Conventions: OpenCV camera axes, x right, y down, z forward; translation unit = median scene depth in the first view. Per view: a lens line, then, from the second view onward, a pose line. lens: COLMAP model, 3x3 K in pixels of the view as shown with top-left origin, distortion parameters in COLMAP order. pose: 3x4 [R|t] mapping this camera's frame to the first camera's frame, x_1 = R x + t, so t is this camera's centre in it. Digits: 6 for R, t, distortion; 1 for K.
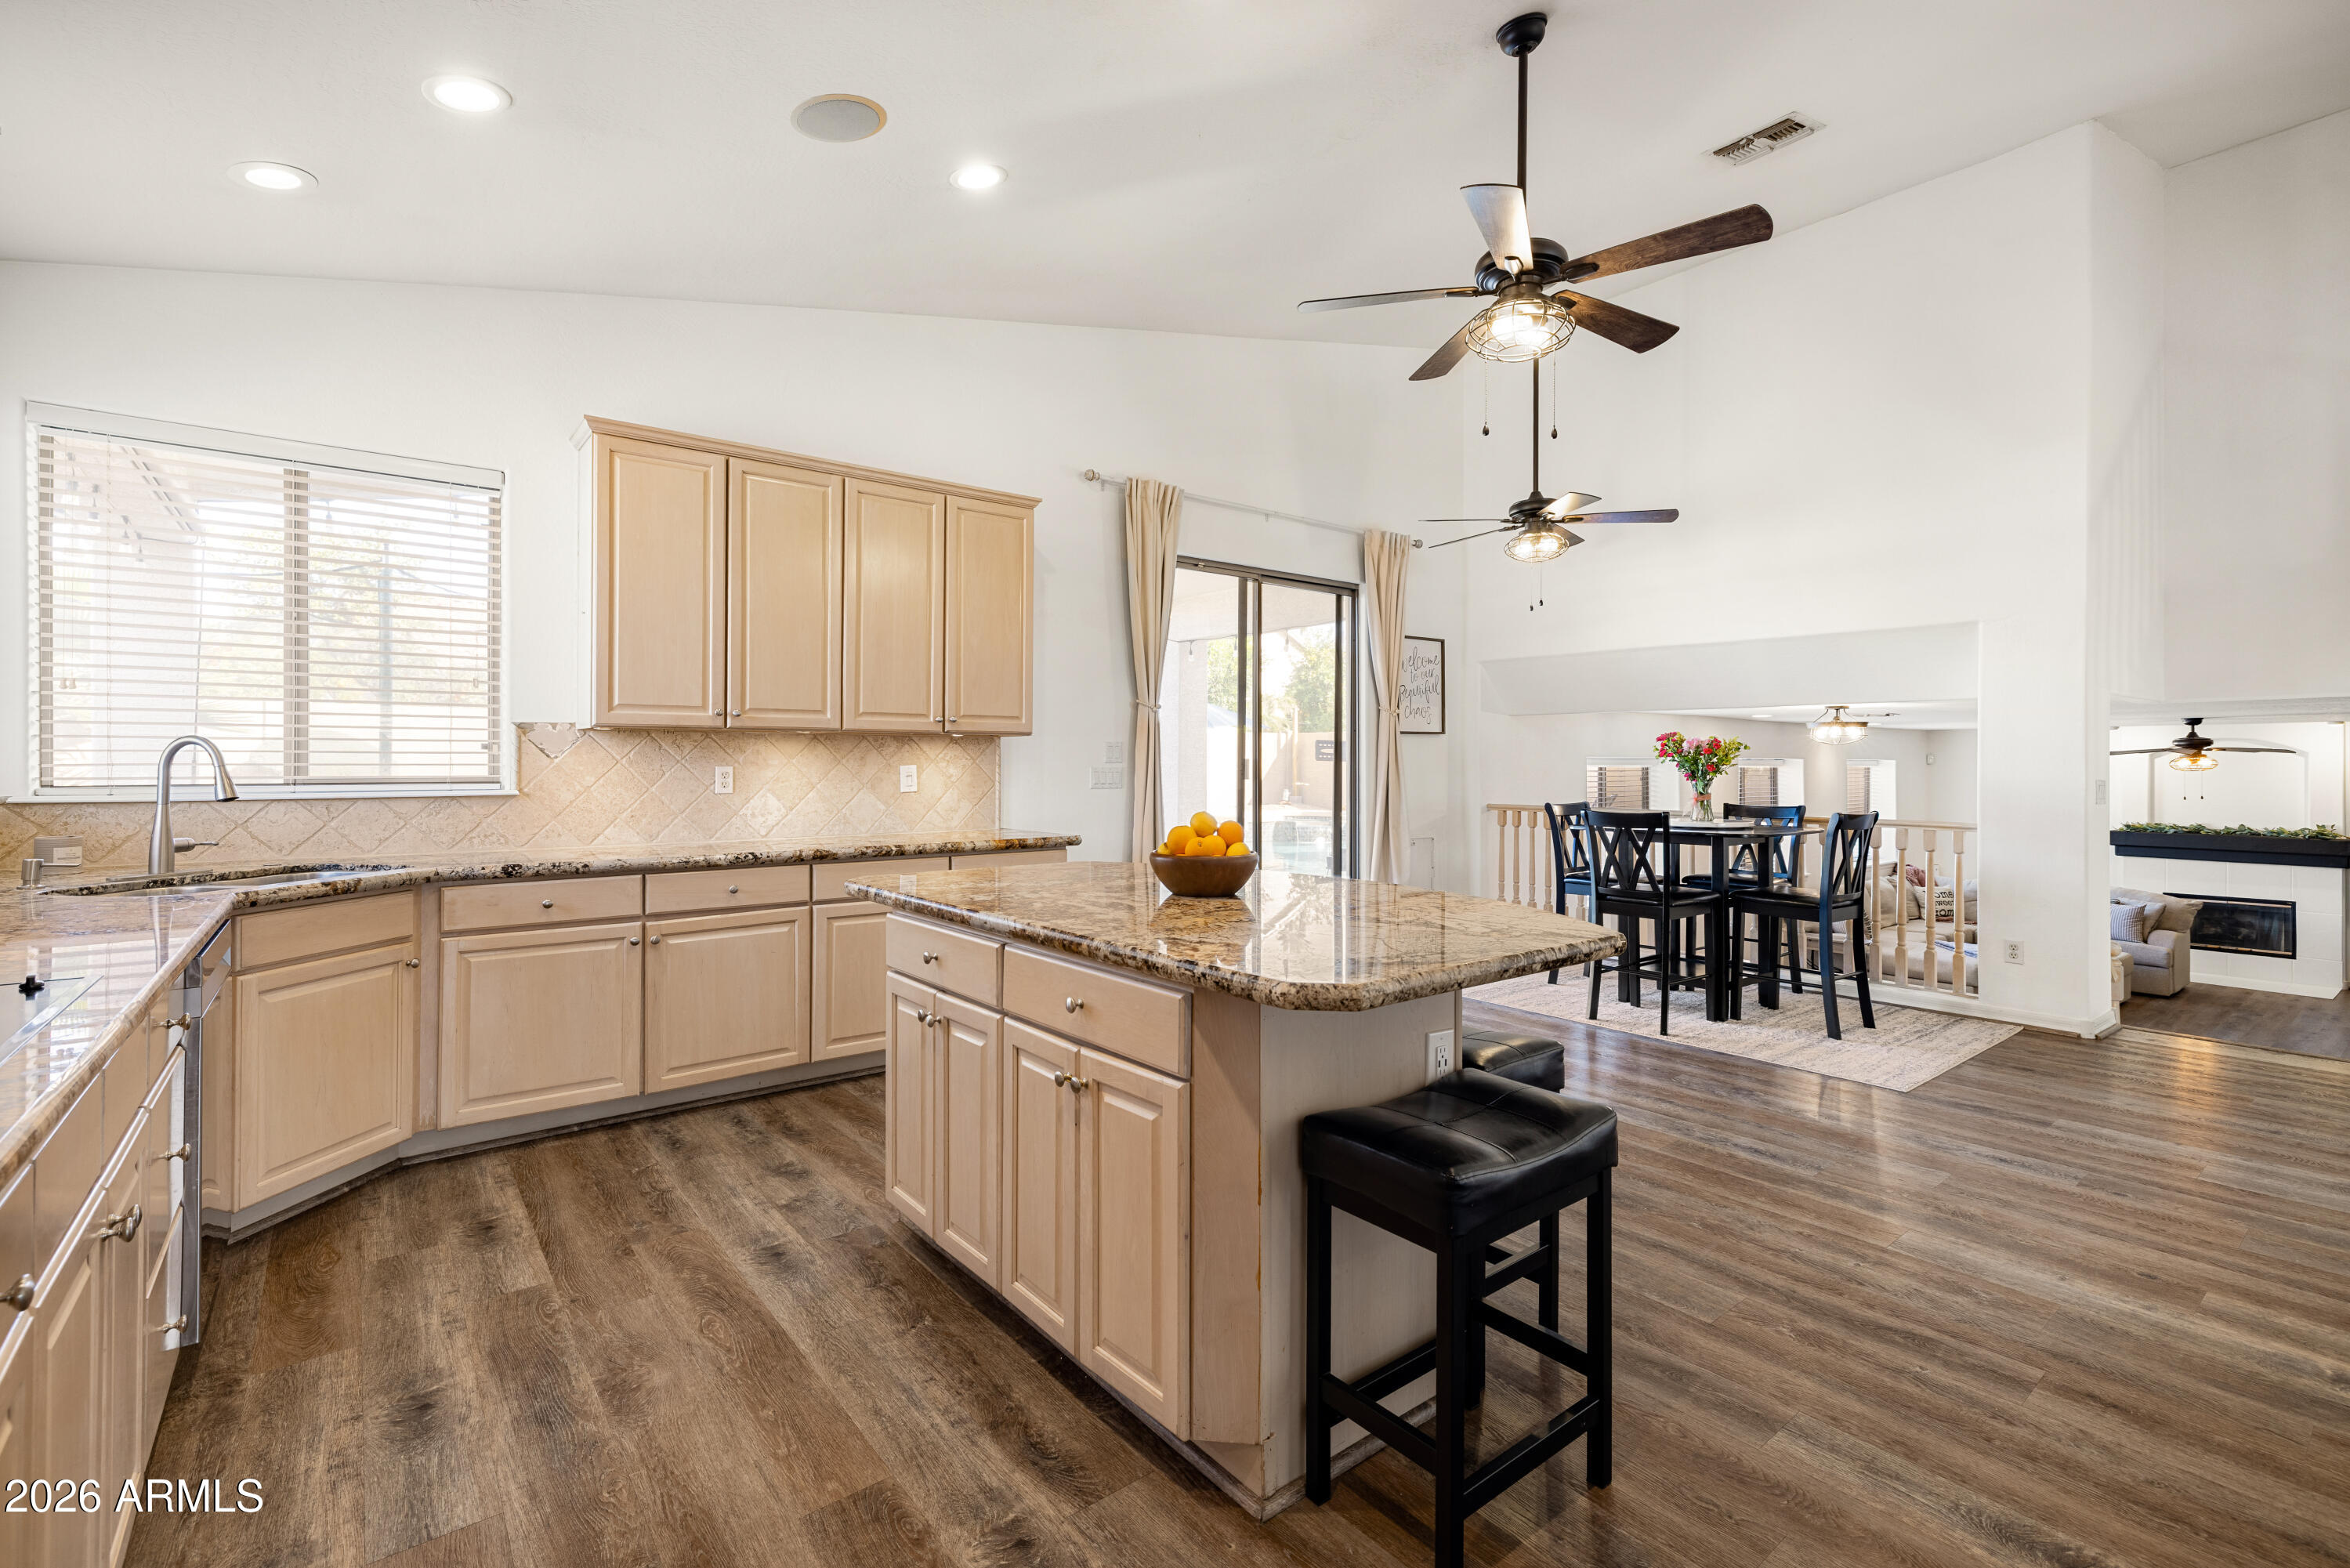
lens RADIAL K [[1017.1, 0, 1158.4], [0, 1017.1, 760.6], [0, 0, 1]] dist [0.001828, 0.000118]
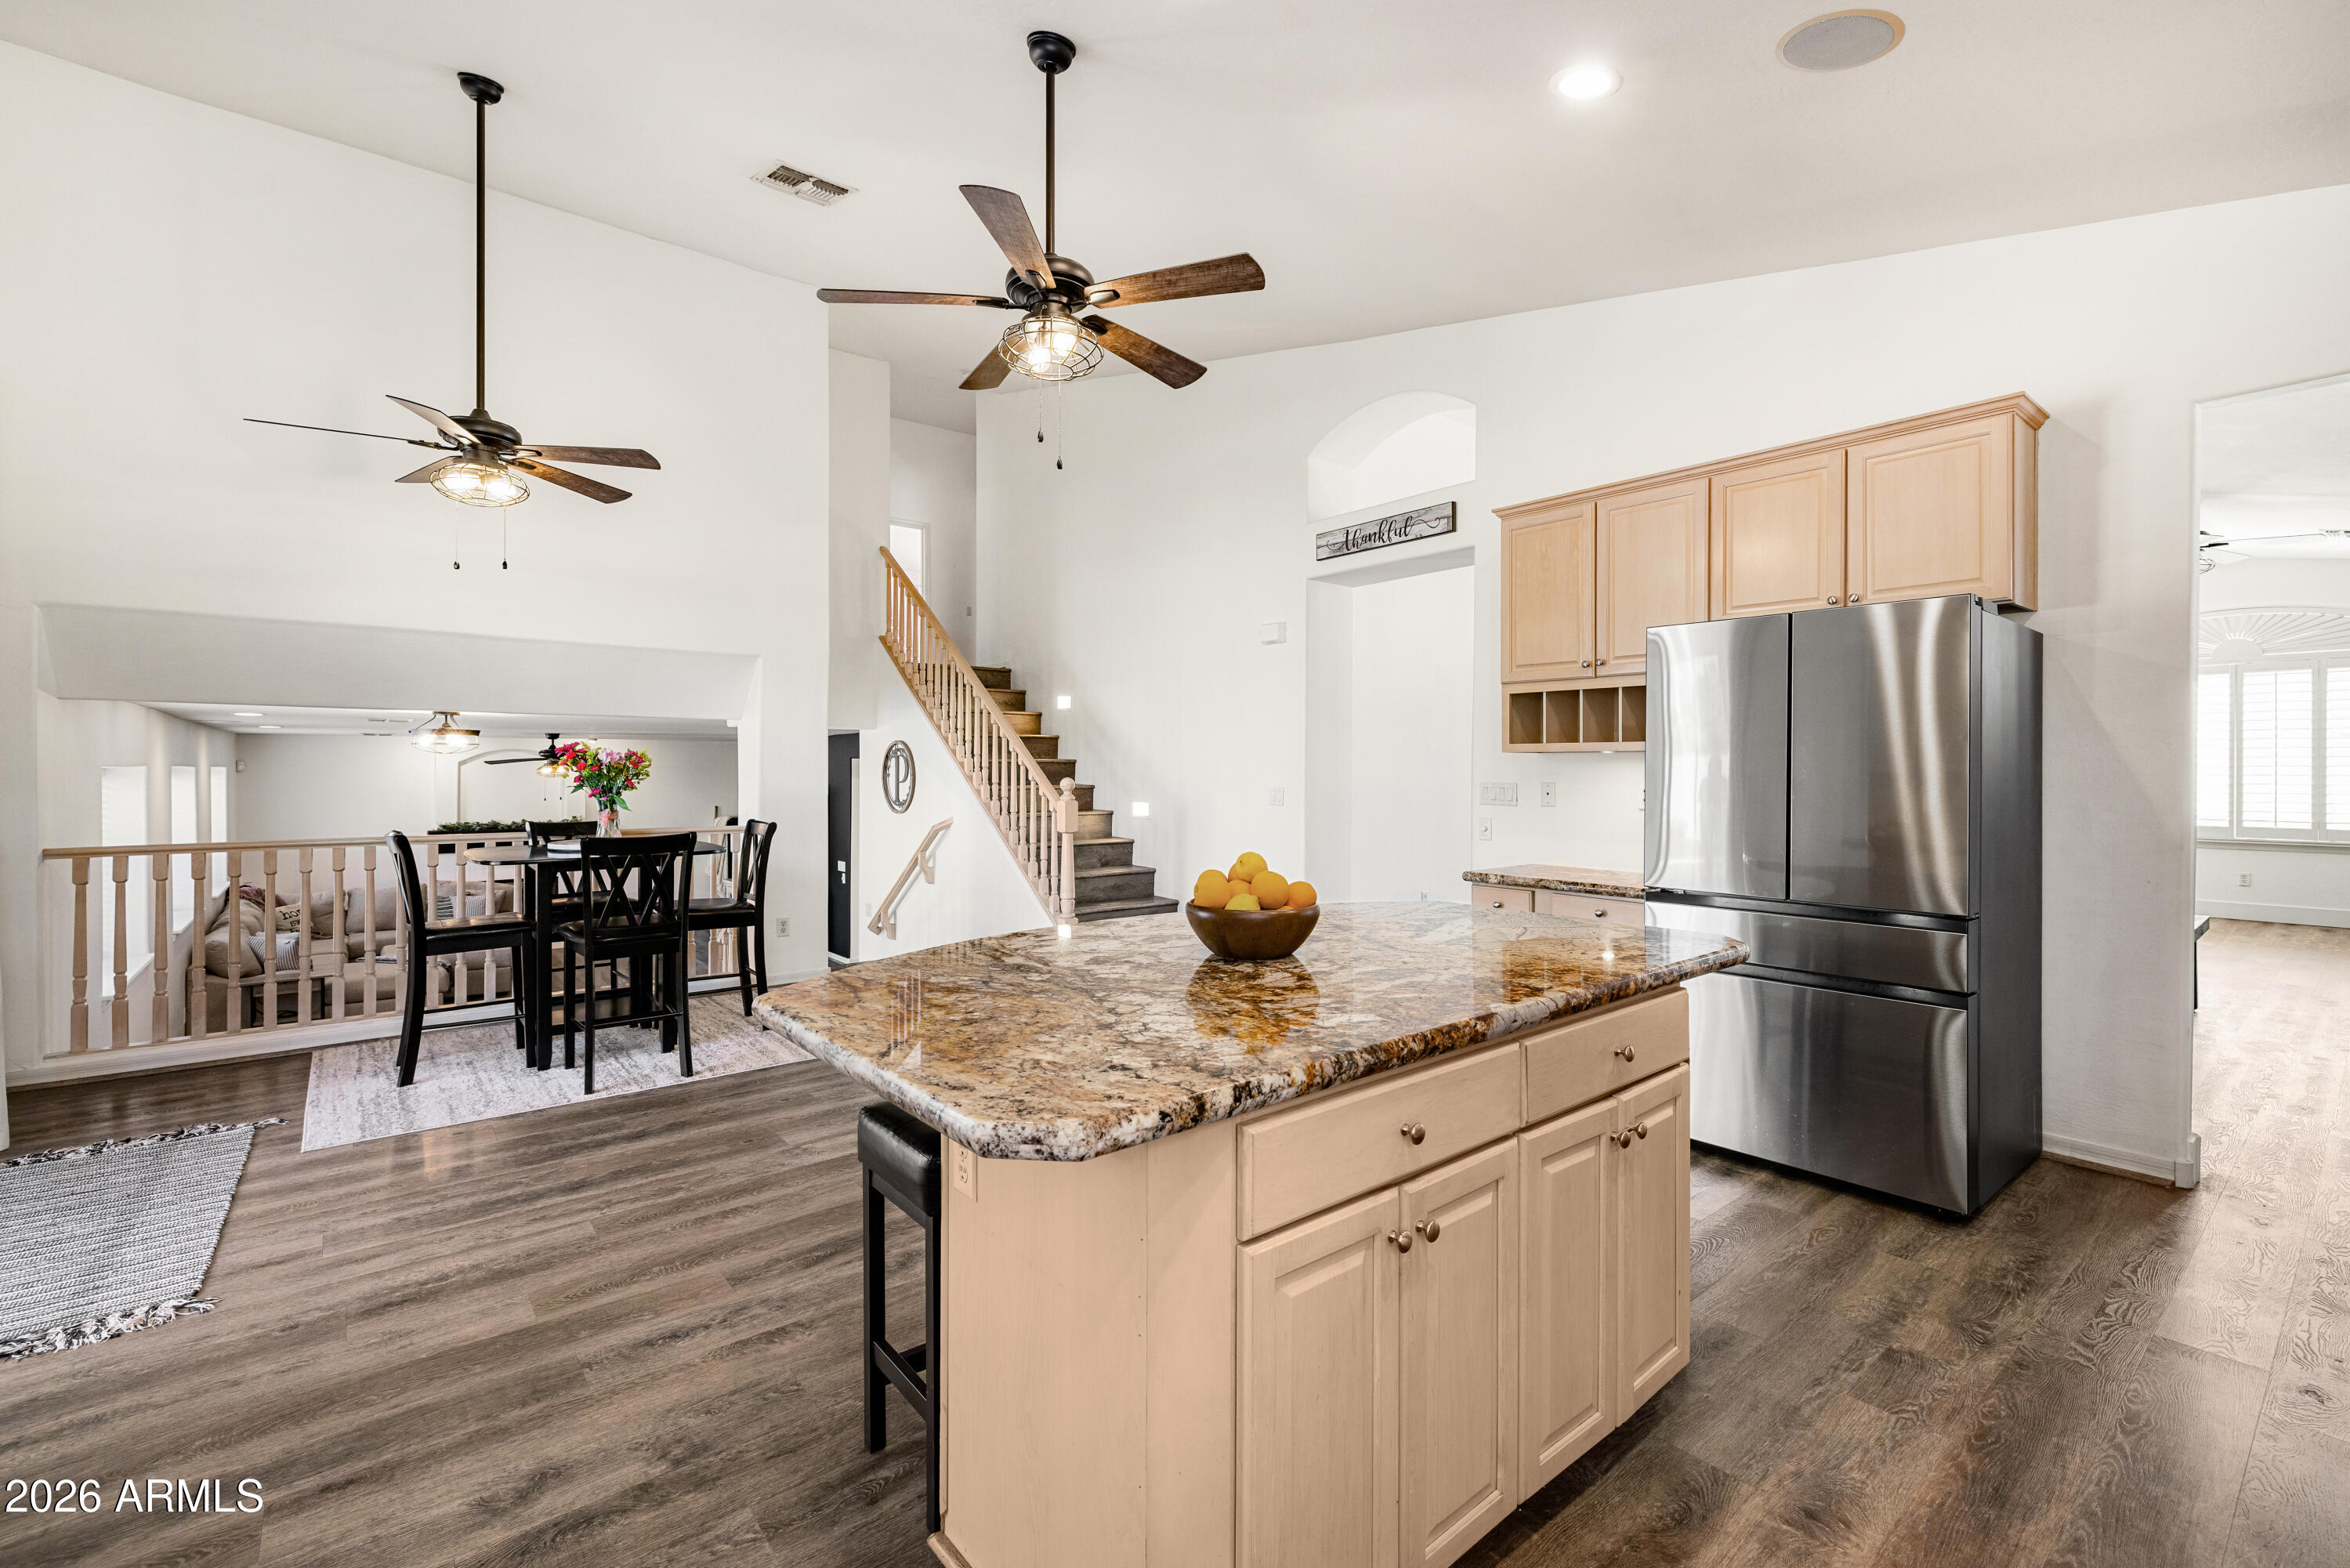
lens RADIAL K [[1017.1, 0, 1158.4], [0, 1017.1, 760.6], [0, 0, 1]] dist [0.001828, 0.000118]
pose [[-0.009857, 0.004996, 0.999939, -0.589752], [-0.002632, 0.999984, -0.005022, -0.013763], [-0.999948, -0.002682, -0.009844, 0.826944]]
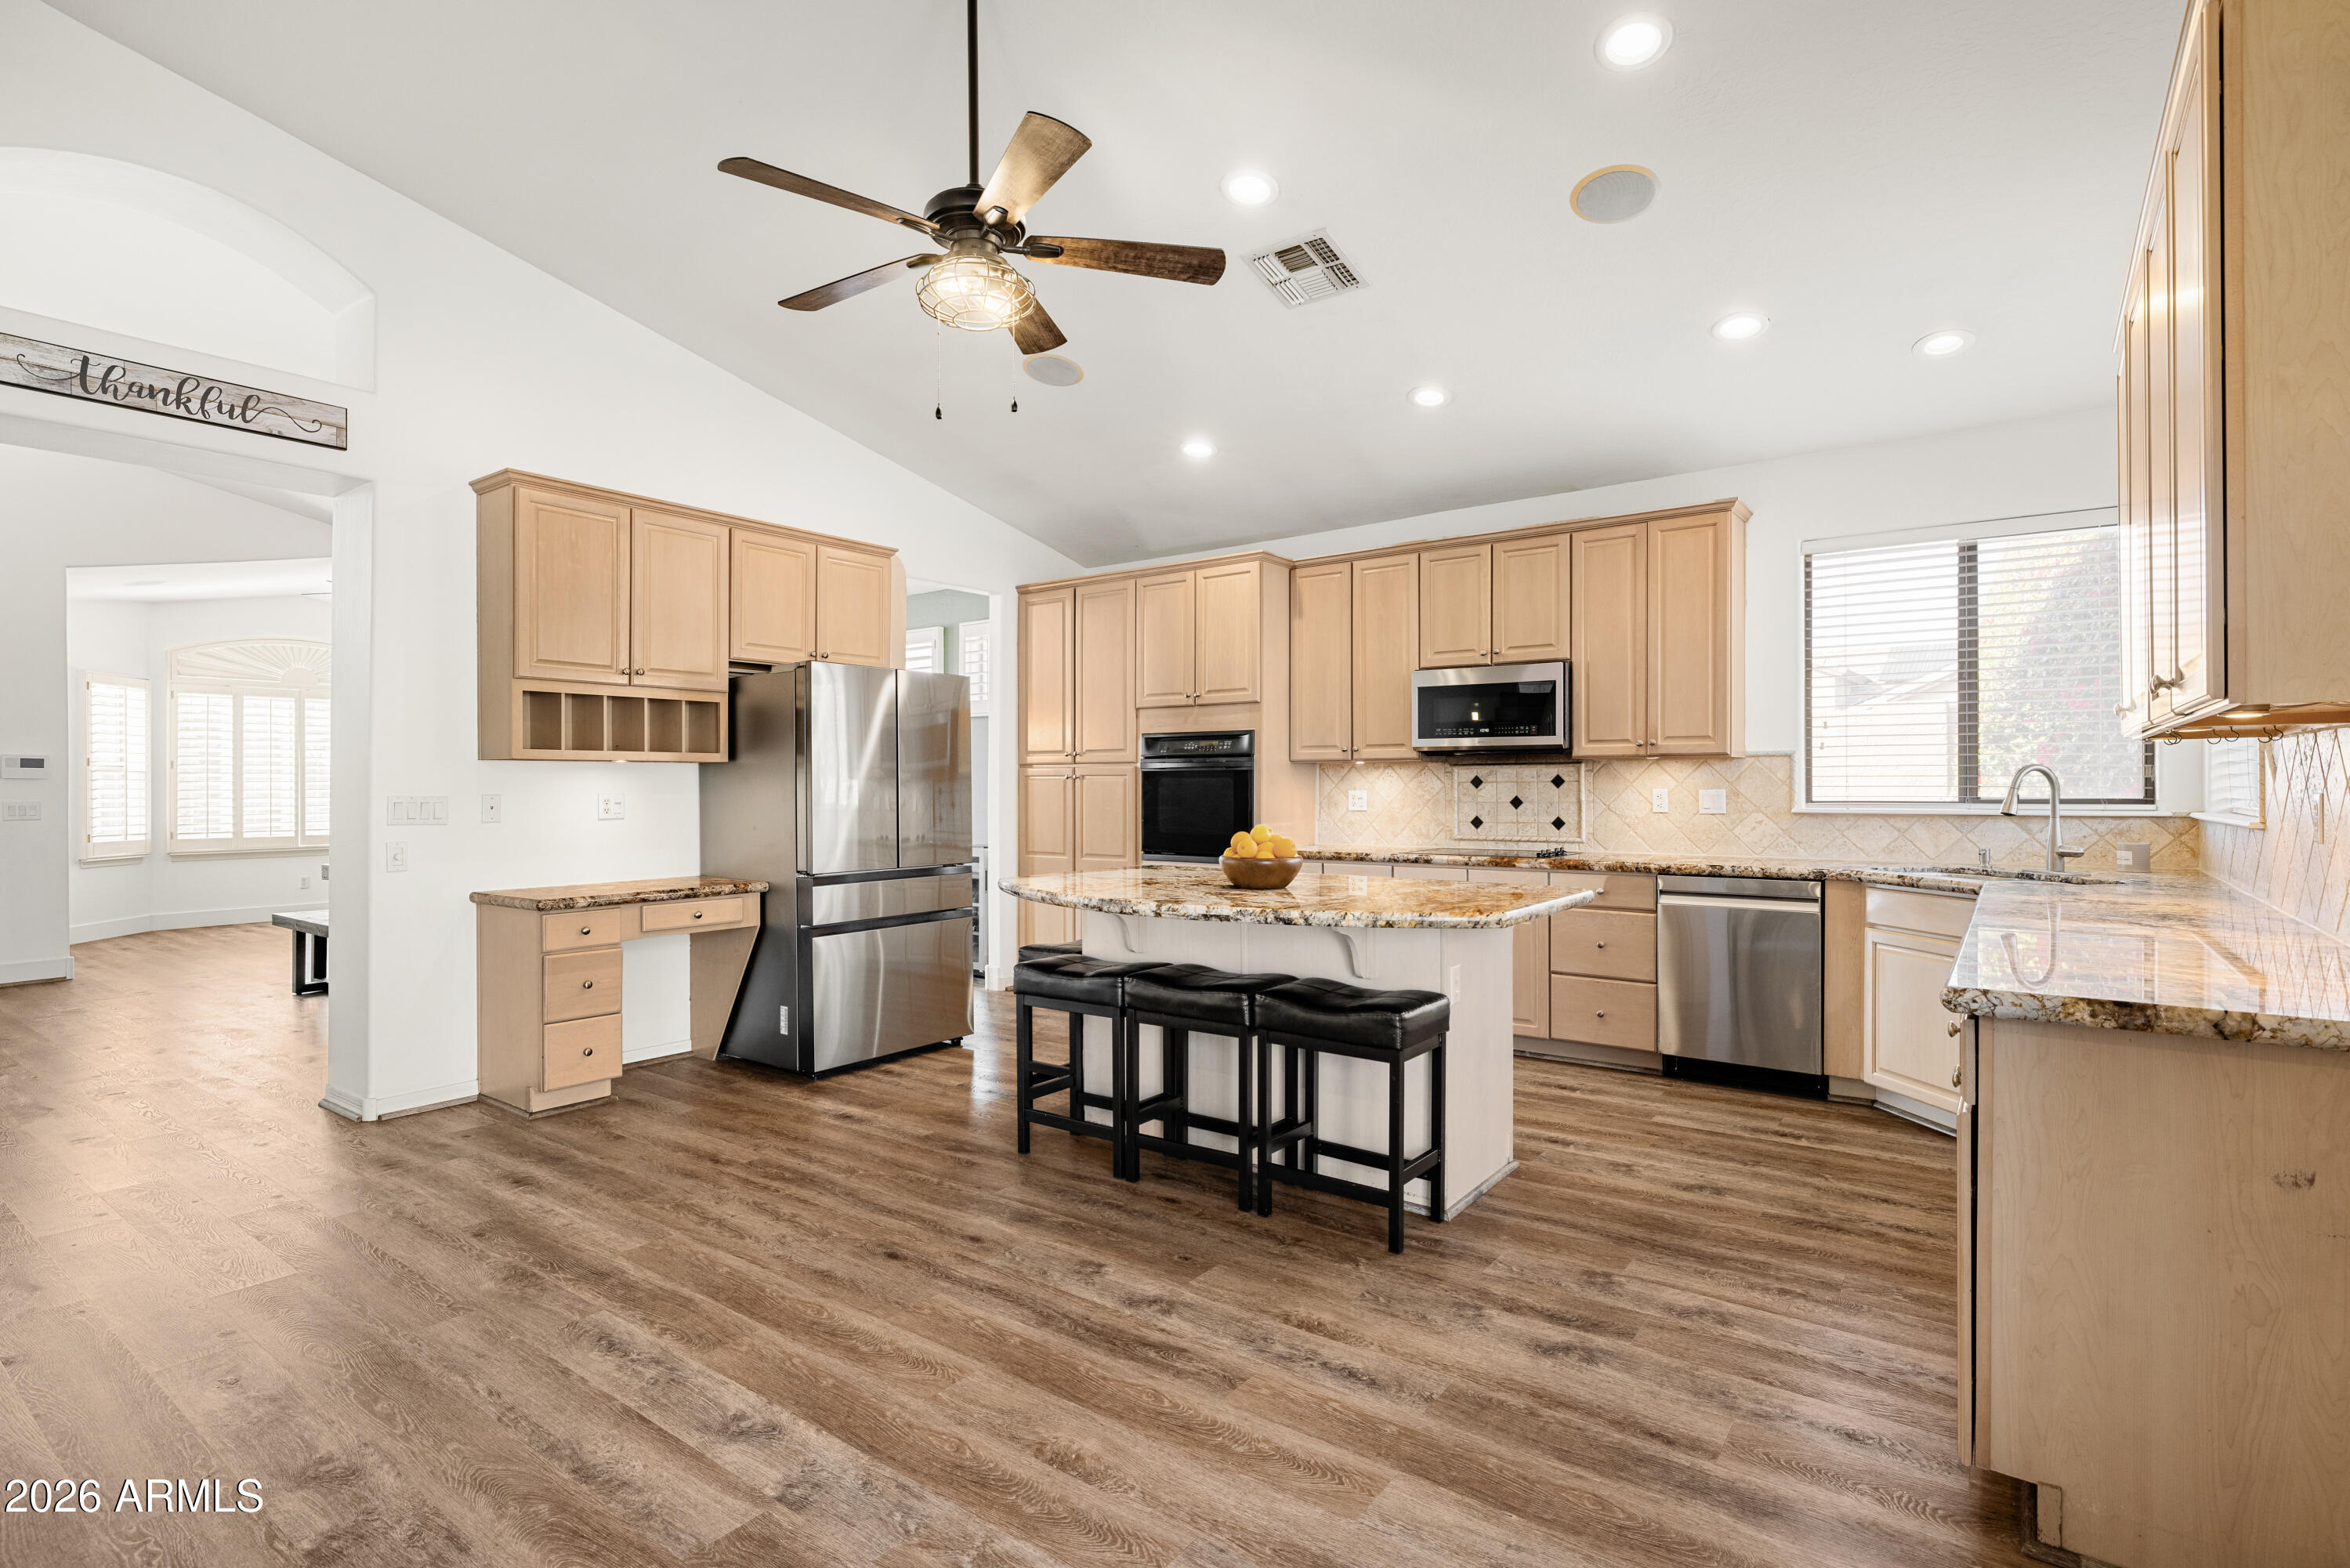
lens RADIAL K [[1156.1, 0, 1175.0], [0, 1156.1, 784.0], [0, 0, 1]] dist [-0.002887, 0.000354]
pose [[-0.962644, 0.002072, -0.270763, 0.421811], [0.002695, 0.999995, -0.001928, 0.000781], [0.270758, -0.002586, -0.962644, 1.834187]]
